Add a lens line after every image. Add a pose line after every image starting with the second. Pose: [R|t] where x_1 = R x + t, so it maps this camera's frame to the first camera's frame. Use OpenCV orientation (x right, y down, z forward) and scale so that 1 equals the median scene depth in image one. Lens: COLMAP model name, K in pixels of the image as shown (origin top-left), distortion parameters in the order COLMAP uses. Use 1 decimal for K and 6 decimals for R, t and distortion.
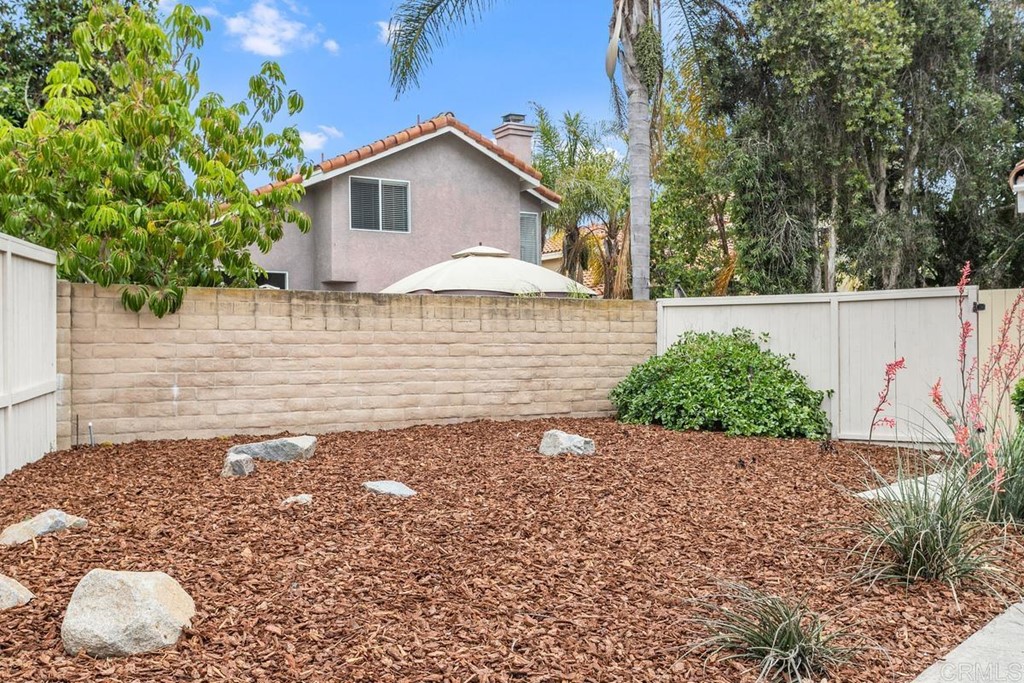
lens RADIAL K [[1235.6, 0, 512.0], [0, 1235.6, 341.5], [0, 0, 1]] dist [0.003416, -0.012007]
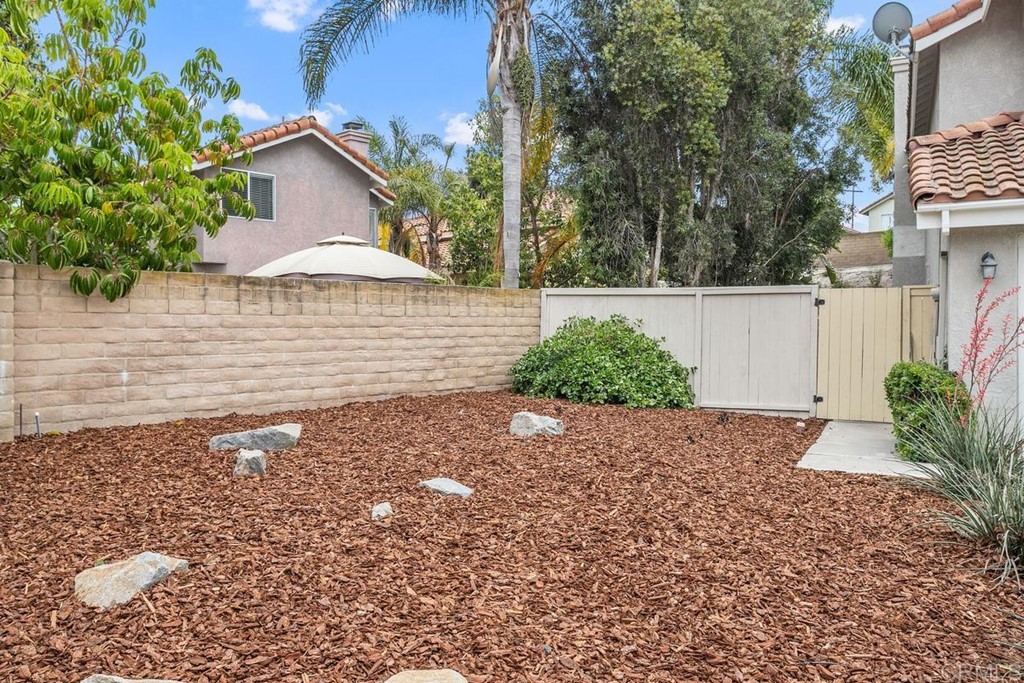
lens RADIAL K [[908.5, 0, 509.4], [0, 908.5, 335.2], [0, 0, 1]] dist [0.005454, 0.001320]
pose [[0.952627, 0.002668, 0.304130, -0.190900], [-0.012433, 0.999467, 0.030175, -0.017280], [-0.303888, -0.032527, 0.952153, 0.208111]]
